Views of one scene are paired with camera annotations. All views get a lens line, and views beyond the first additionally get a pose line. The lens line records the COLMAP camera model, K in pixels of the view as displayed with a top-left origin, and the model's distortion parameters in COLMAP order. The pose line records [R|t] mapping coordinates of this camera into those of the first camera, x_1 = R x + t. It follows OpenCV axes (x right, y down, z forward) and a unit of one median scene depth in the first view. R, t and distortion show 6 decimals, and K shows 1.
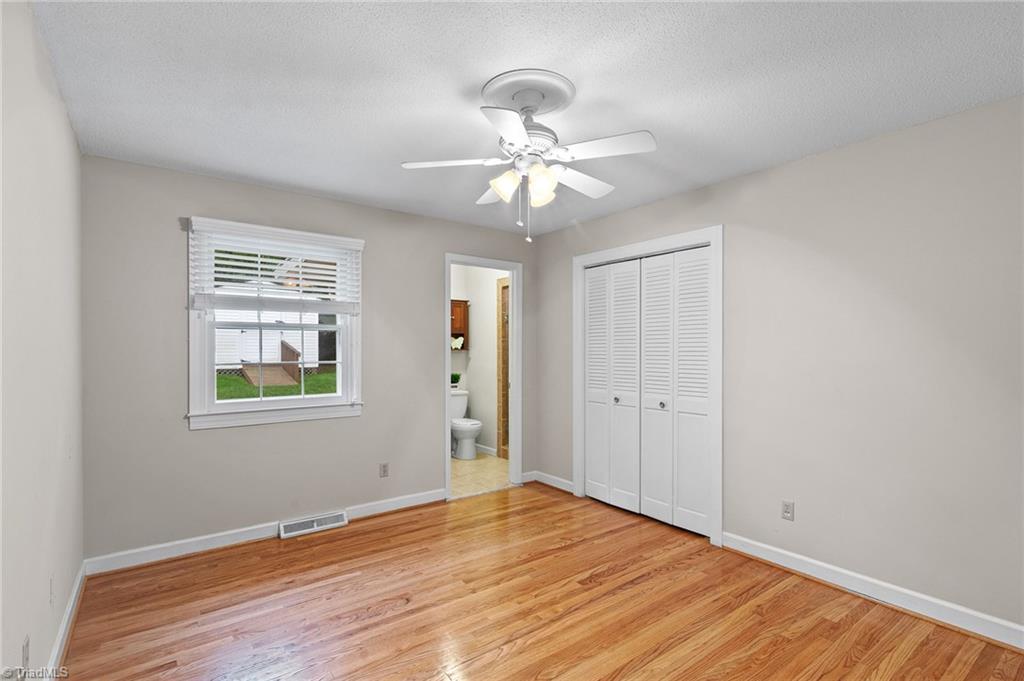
lens RADIAL K [[479.5, 0, 515.1], [0, 479.5, 349.1], [0, 0, 1]] dist [0.005916, 0.000283]
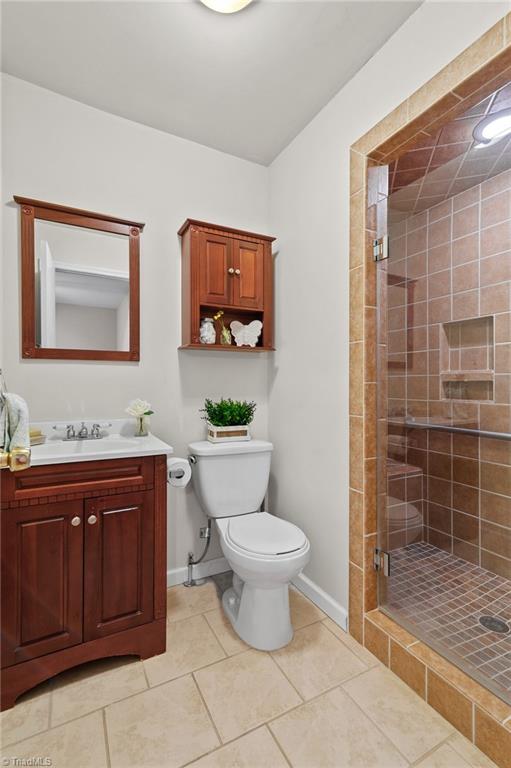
lens RADIAL K [[359.6, 0, 257.8], [0, 359.6, 383.3], [0, 0, 1]] dist [0.005916, 0.000283]
pose [[0.987761, 0.003082, -0.155947, -0.069950], [-0.002910, 0.999995, 0.001333, 0.038664], [0.155950, -0.000863, 0.987765, 0.790152]]
